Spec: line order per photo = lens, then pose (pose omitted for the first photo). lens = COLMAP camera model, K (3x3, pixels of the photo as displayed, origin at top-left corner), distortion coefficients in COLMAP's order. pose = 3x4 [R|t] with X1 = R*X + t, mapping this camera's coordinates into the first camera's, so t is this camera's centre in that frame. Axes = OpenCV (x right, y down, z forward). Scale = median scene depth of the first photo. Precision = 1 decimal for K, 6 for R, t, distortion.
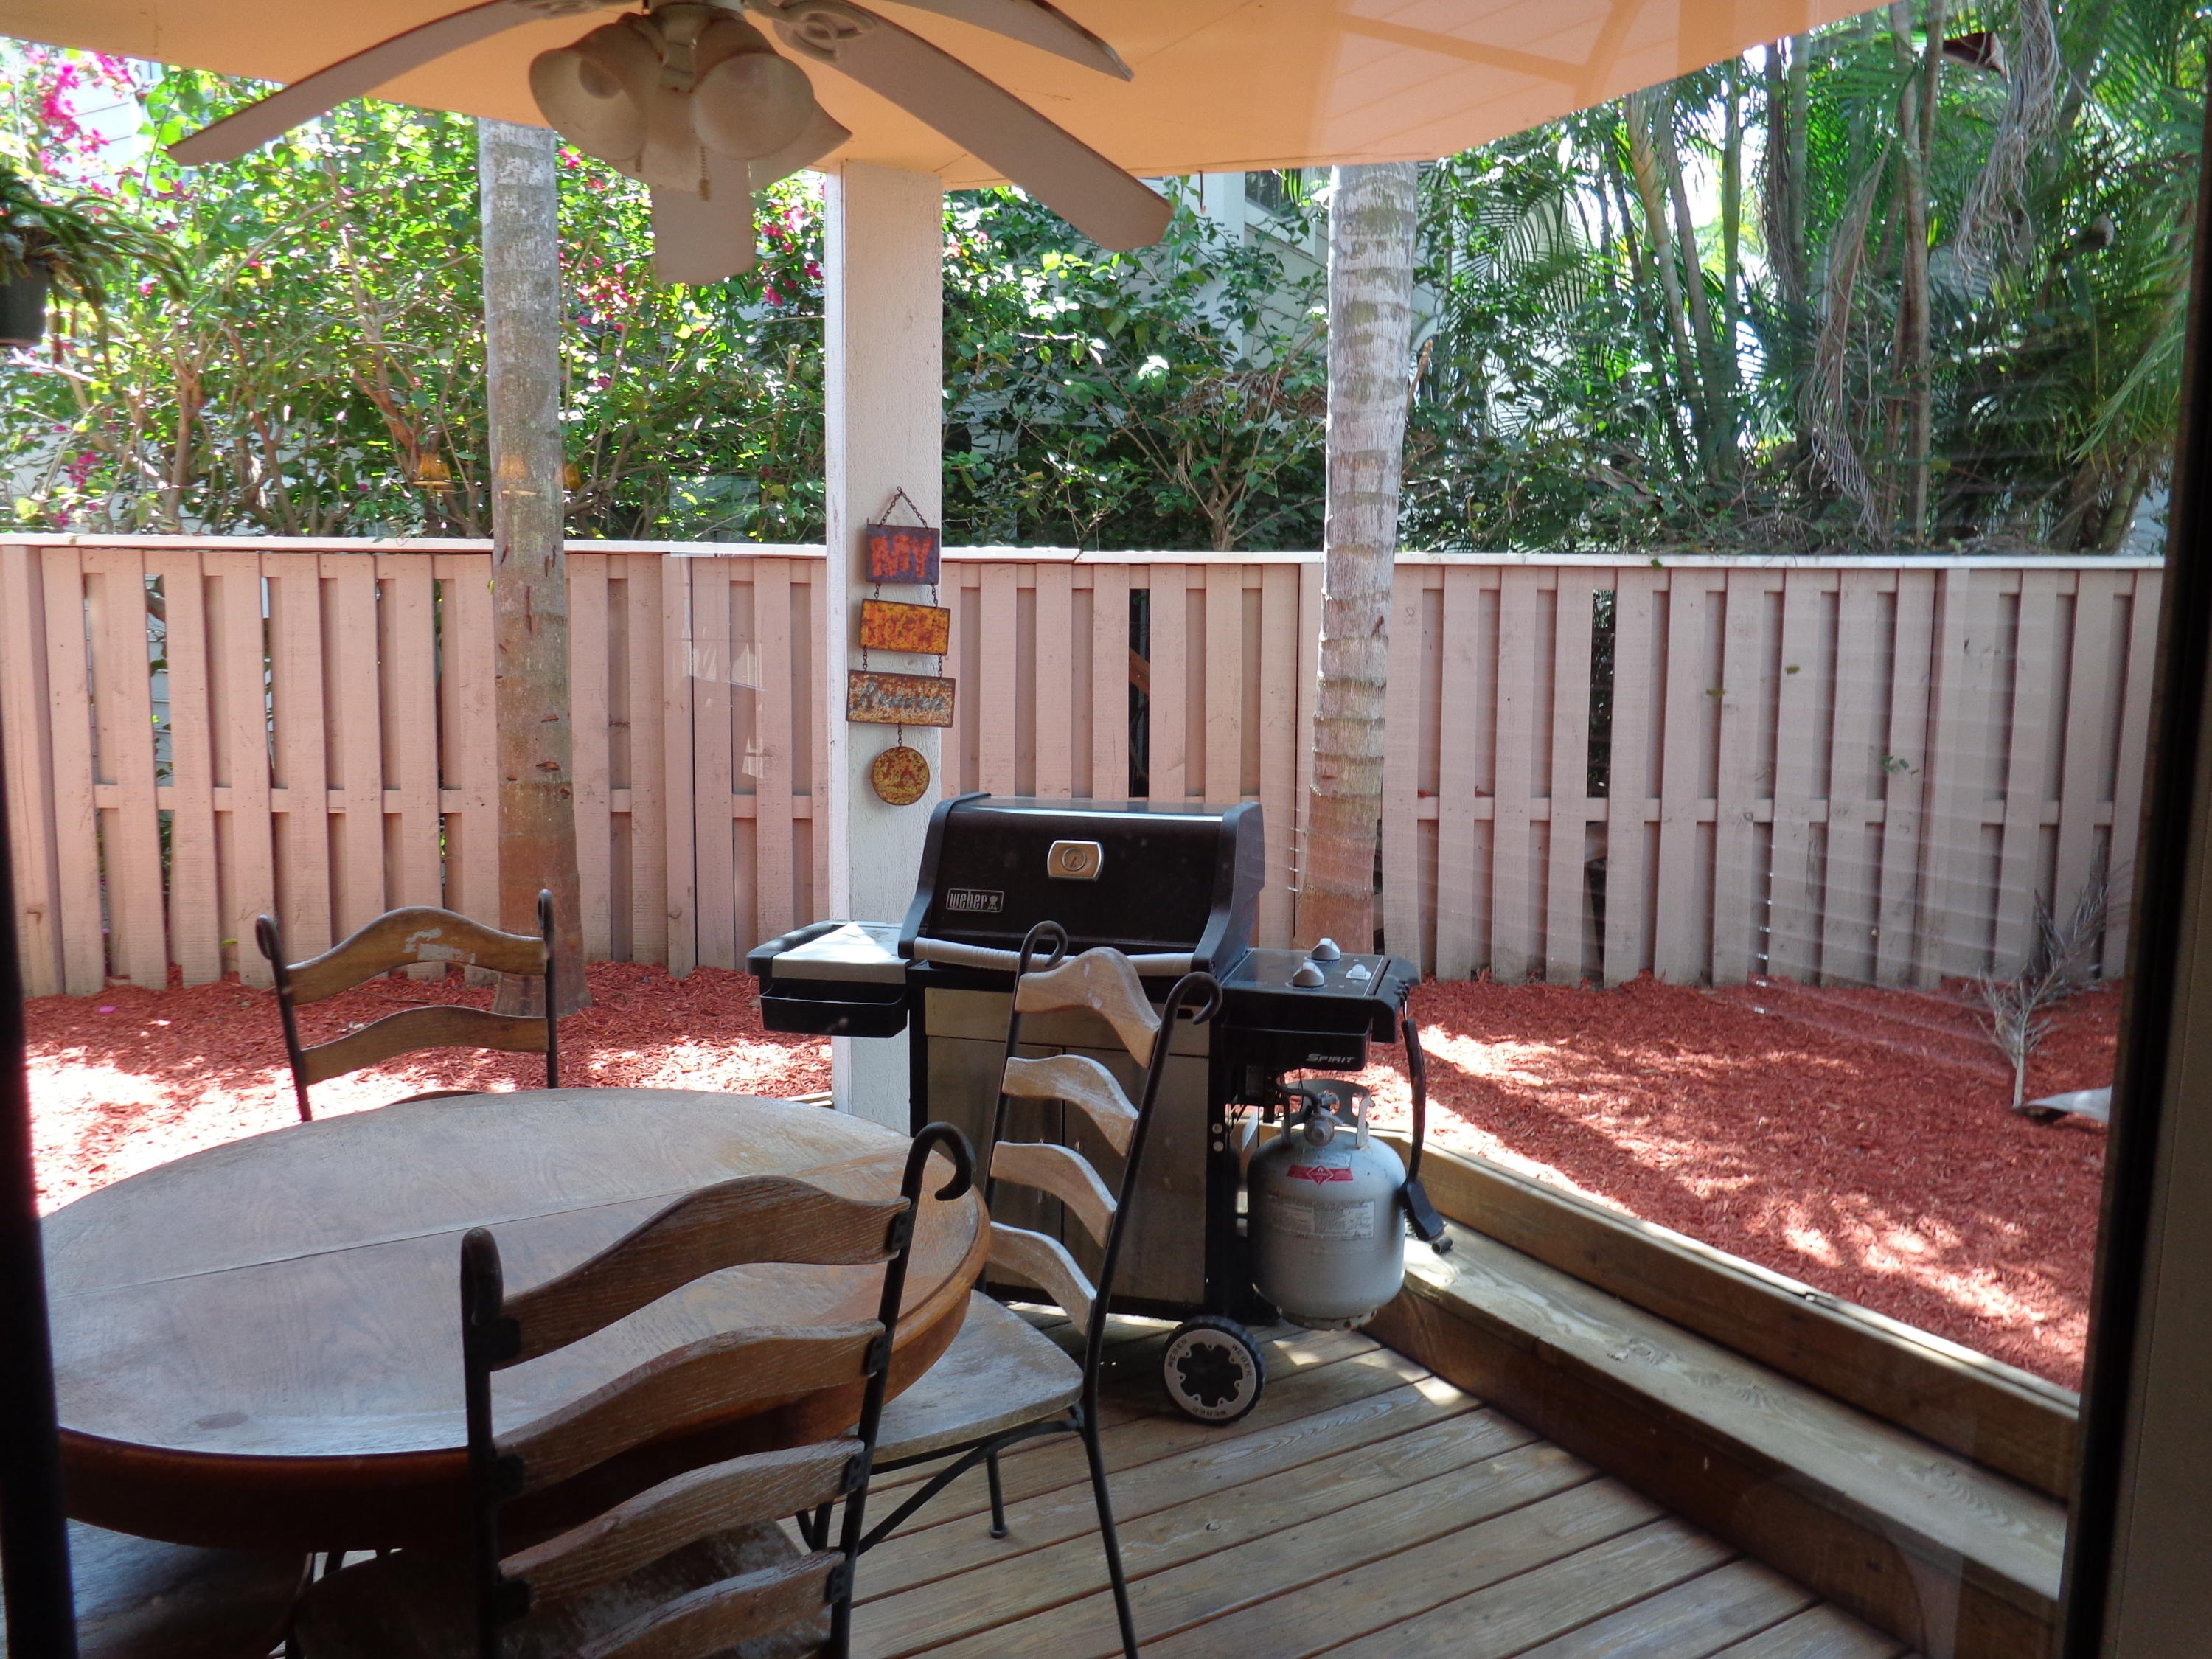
lens RADIAL K [[1624.8, 0, 1094.5], [0, 1624.8, 818.4], [0, 0, 1]] dist [0.004324, 0.002988]
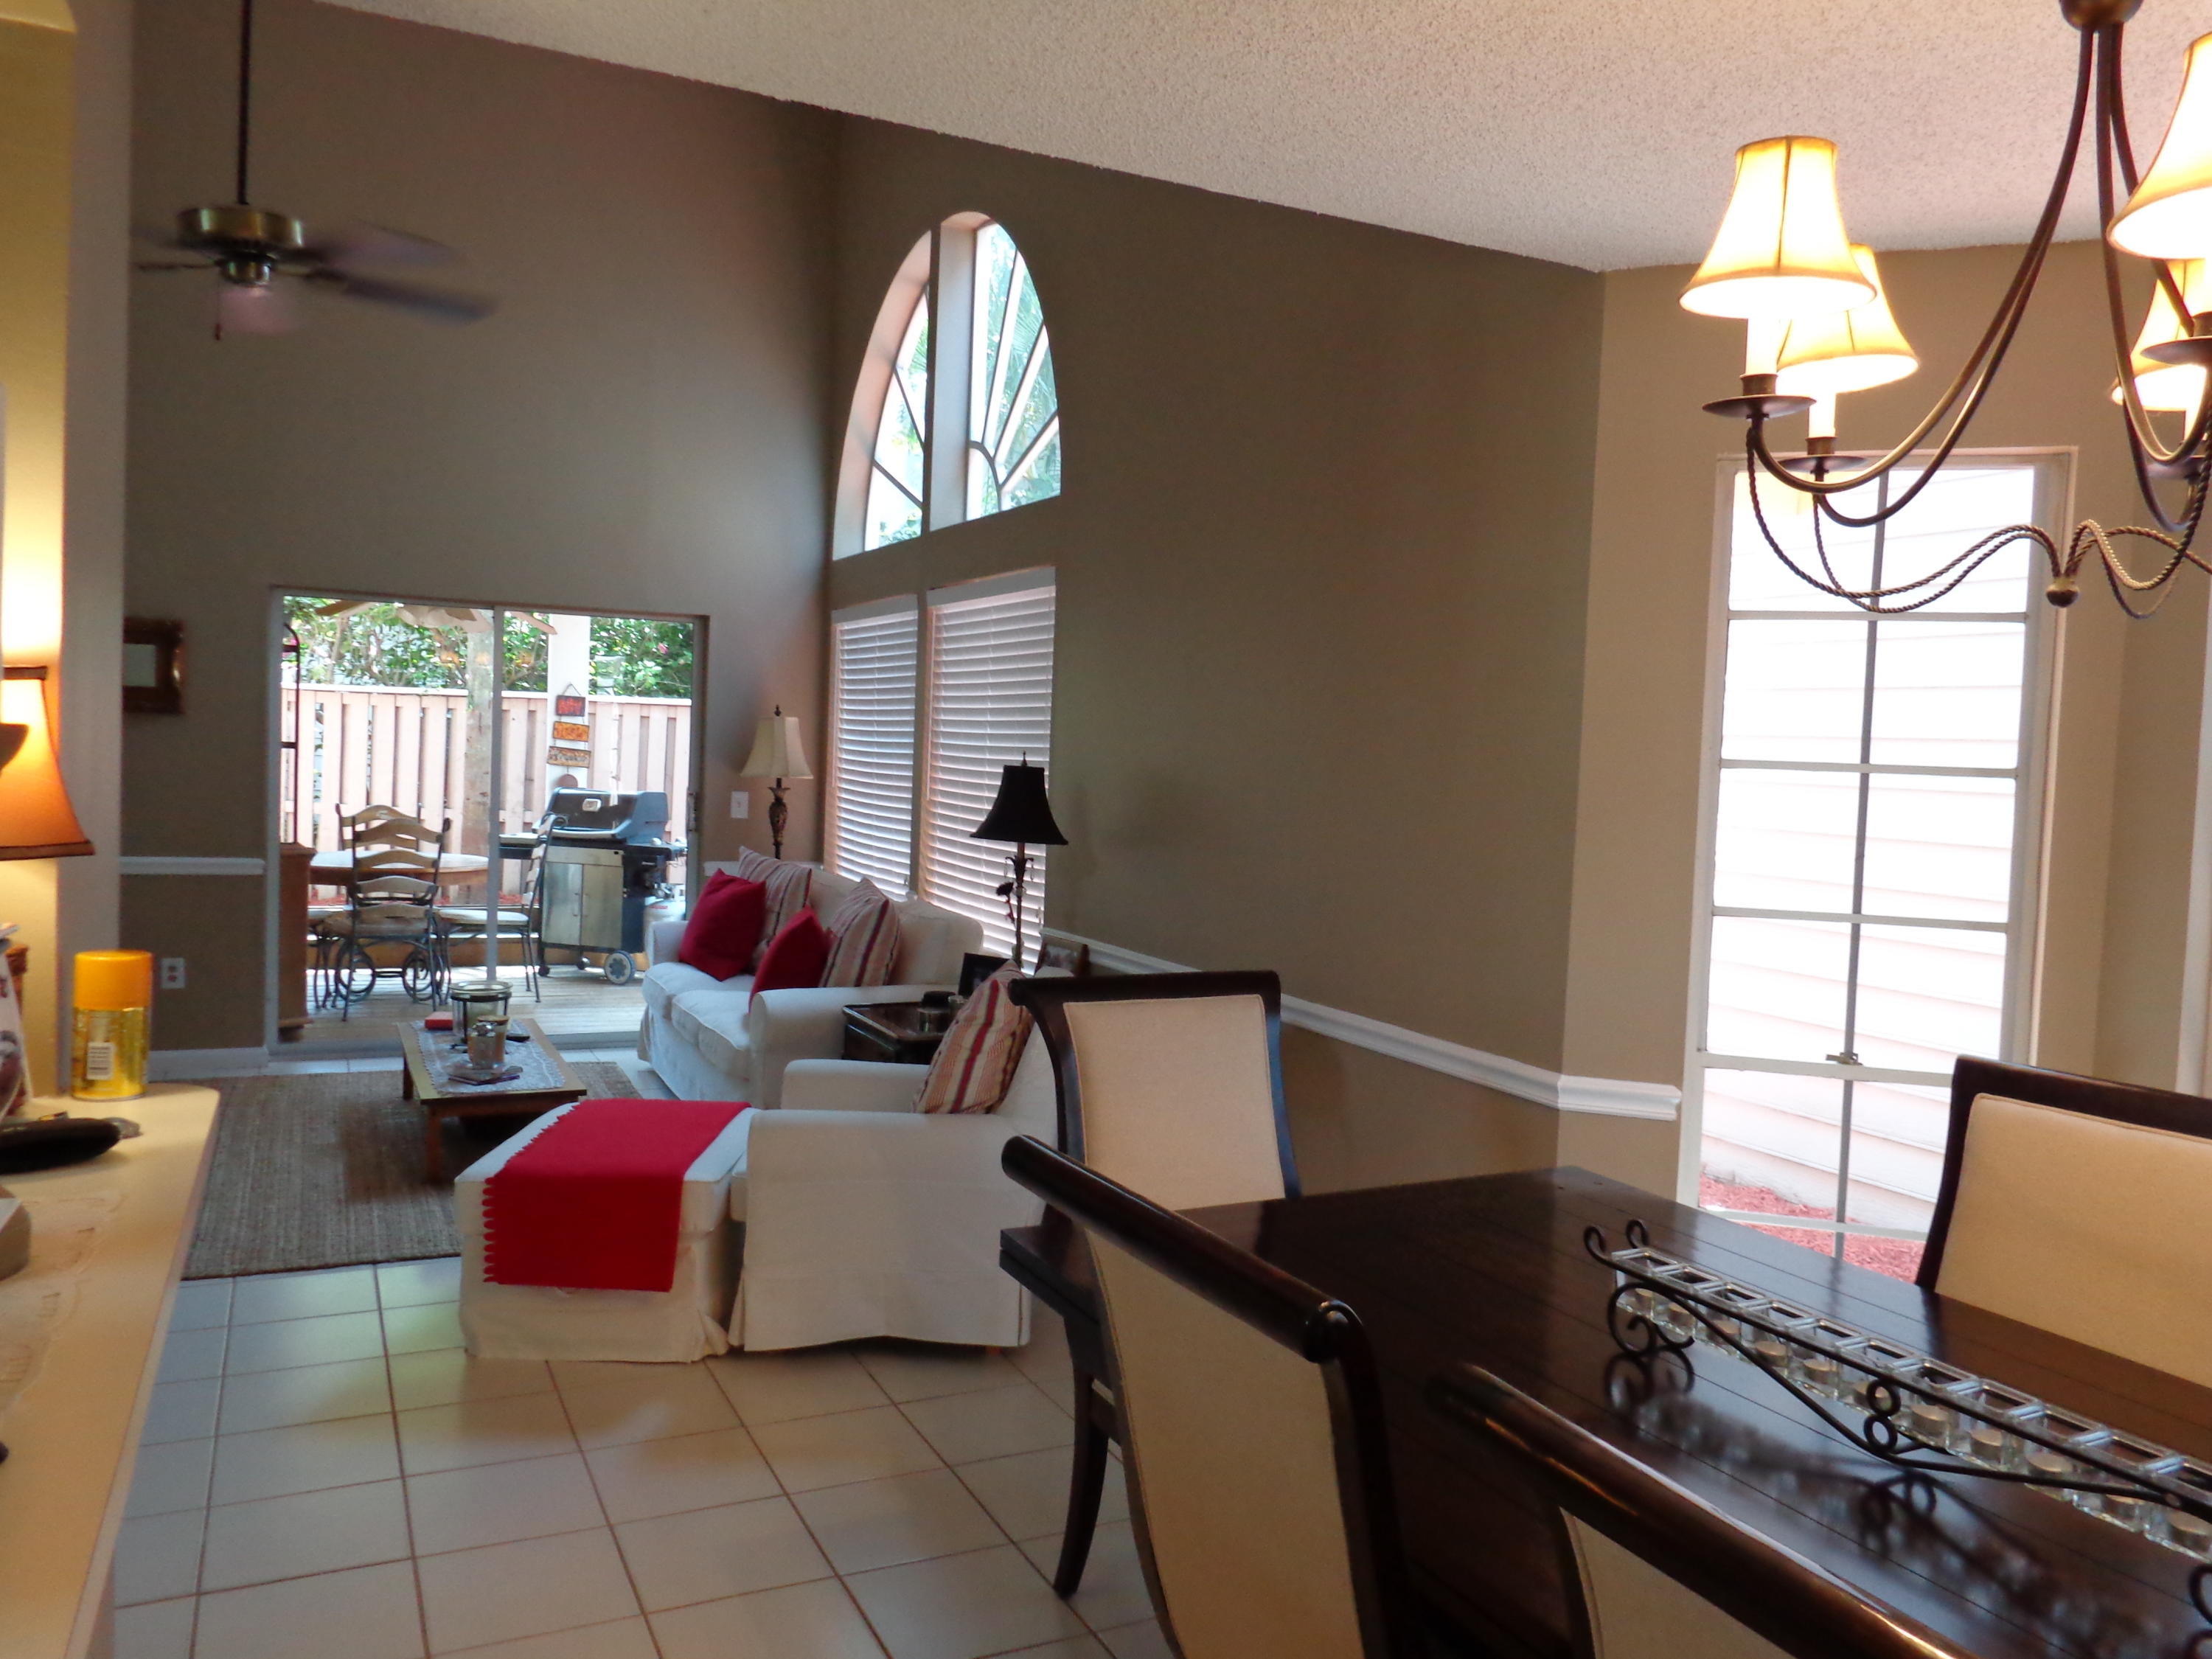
lens RADIAL K [[1618.9, 0, 1106.0], [0, 1618.9, 829.5], [0, 0, 1]] dist [-0.002196, -0.000164]
pose [[0.996711, 0.032633, -0.074177, 1.008387], [-0.038202, 0.996456, -0.074941, 0.223226], [0.071468, 0.077528, 0.994425, -1.683119]]
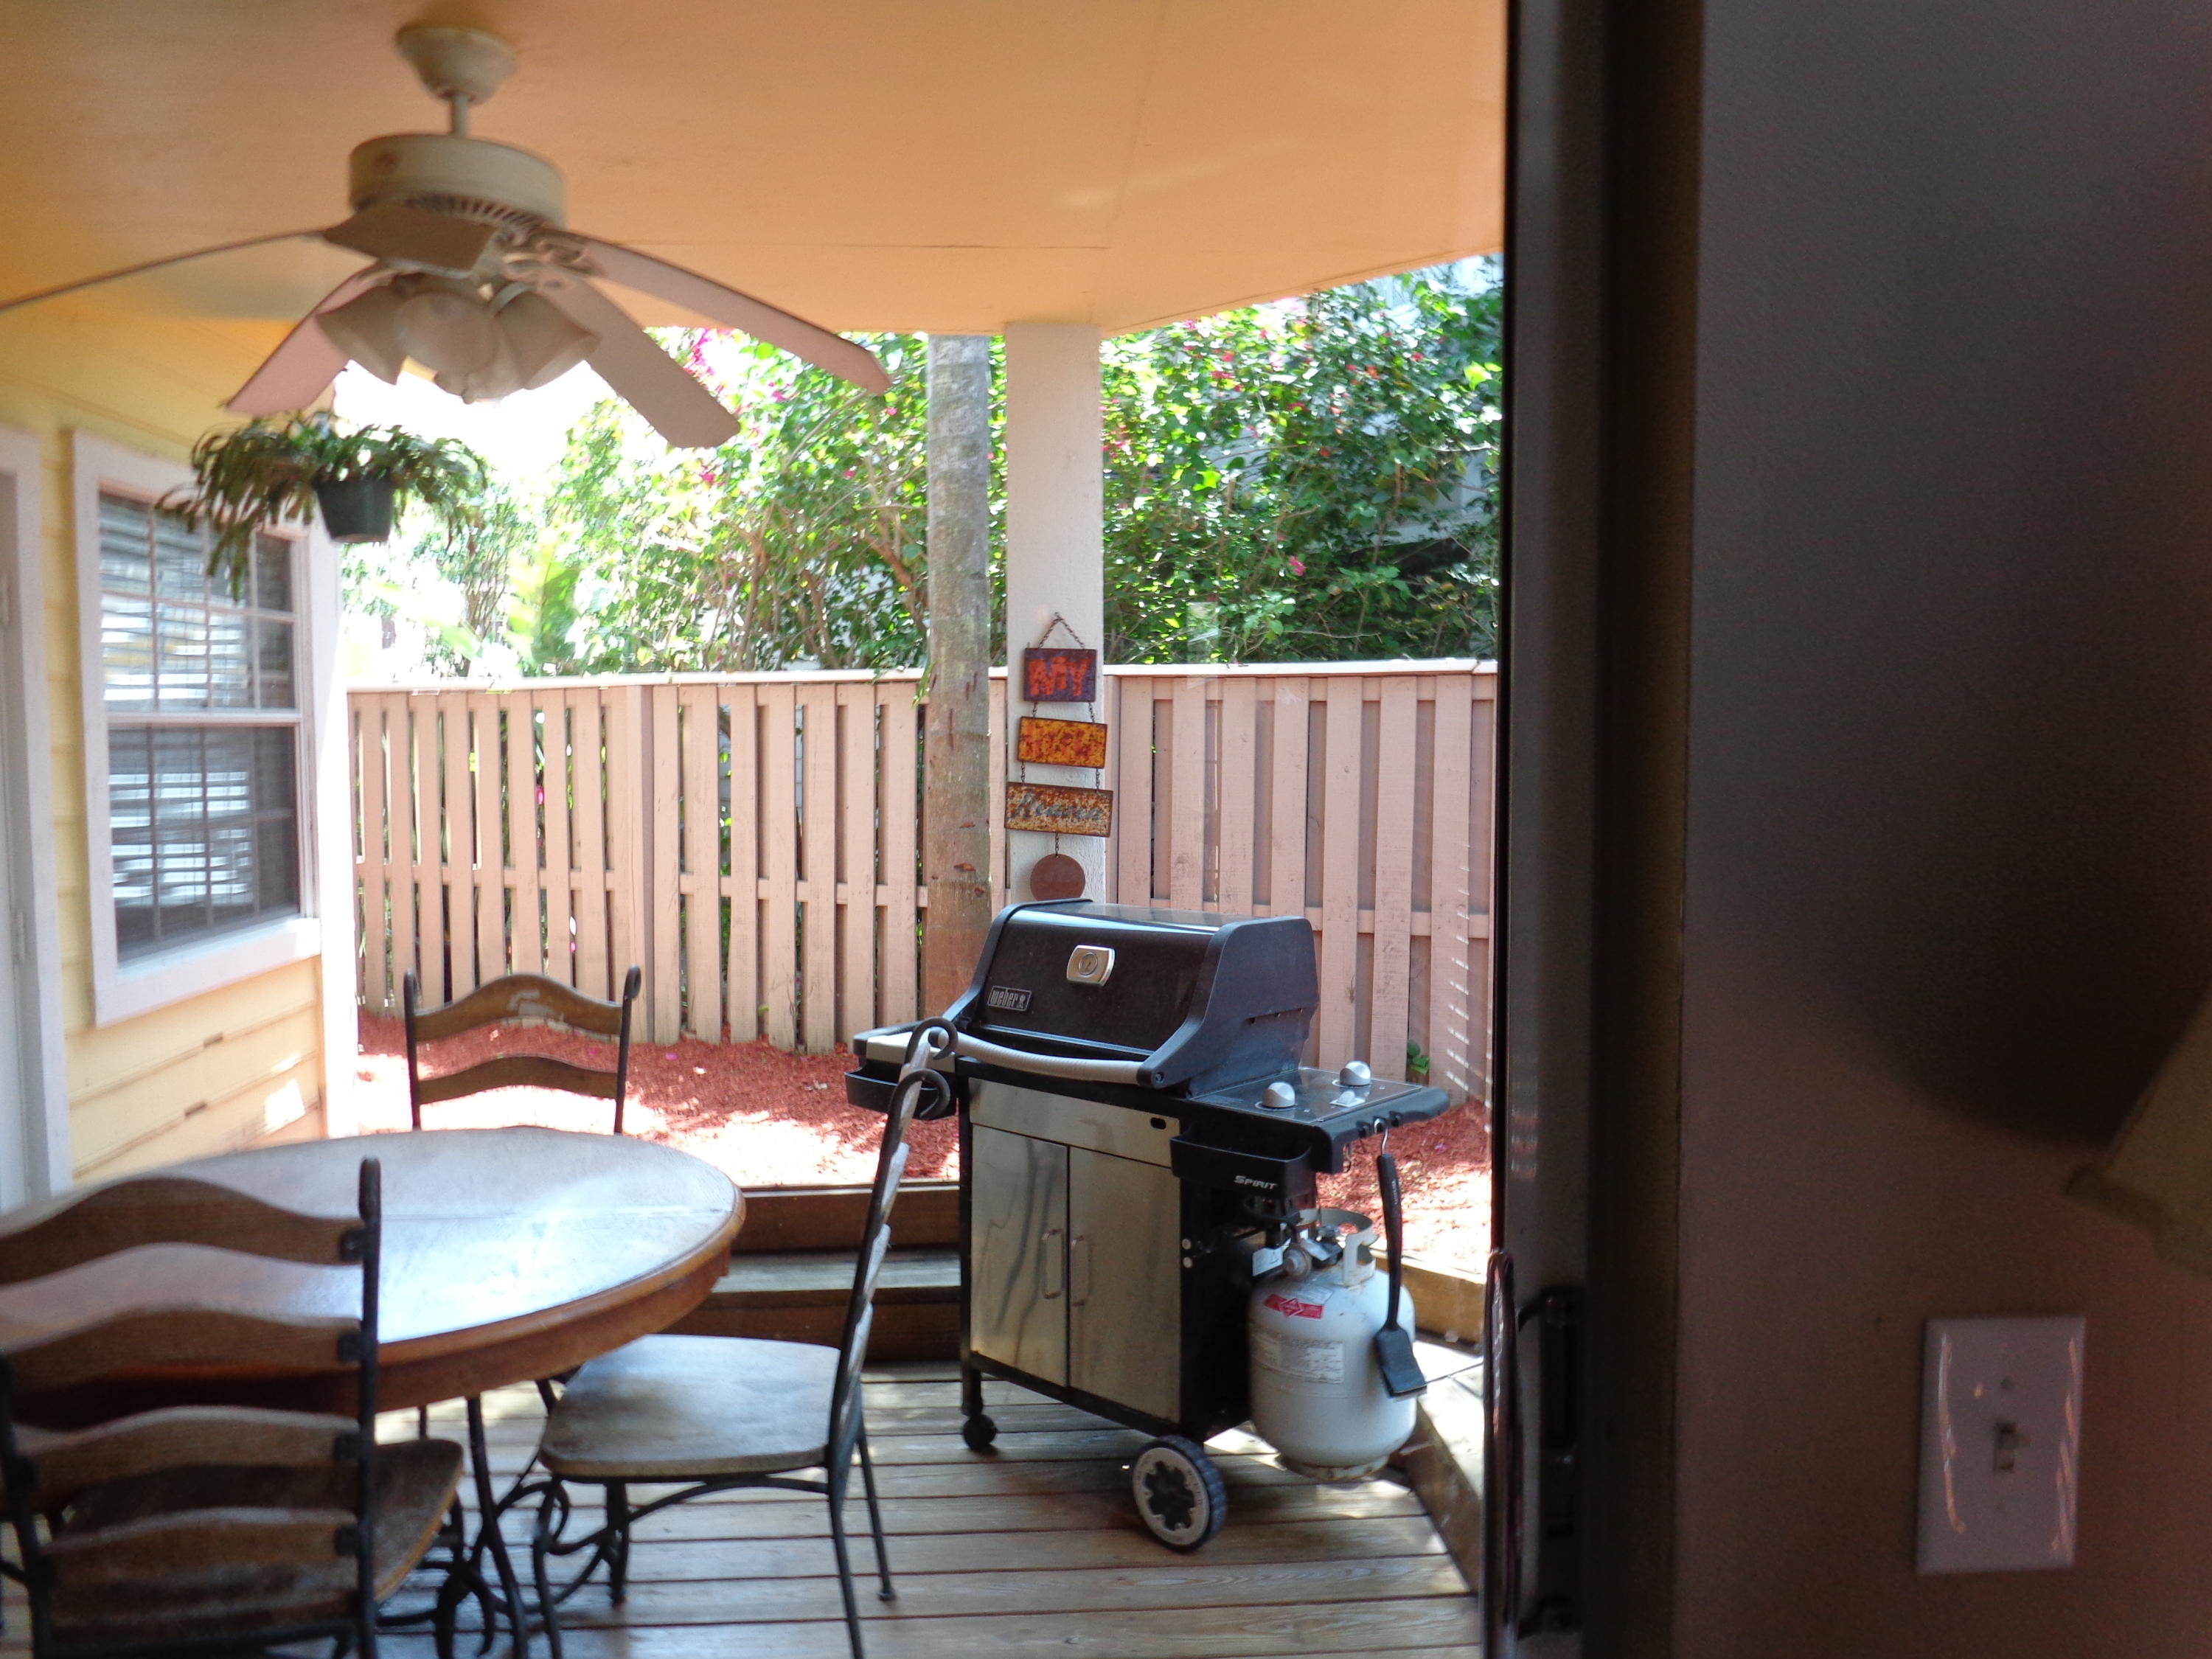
lens RADIAL K [[1618.9, 0, 1106.0], [0, 1618.9, 829.5], [0, 0, 1]] dist [-0.002196, -0.000164]
pose [[0.893447, 0.013985, -0.448951, 0.384659], [-0.042172, 0.997712, -0.052844, -0.005395], [0.447185, 0.066147, 0.891992, 0.068324]]
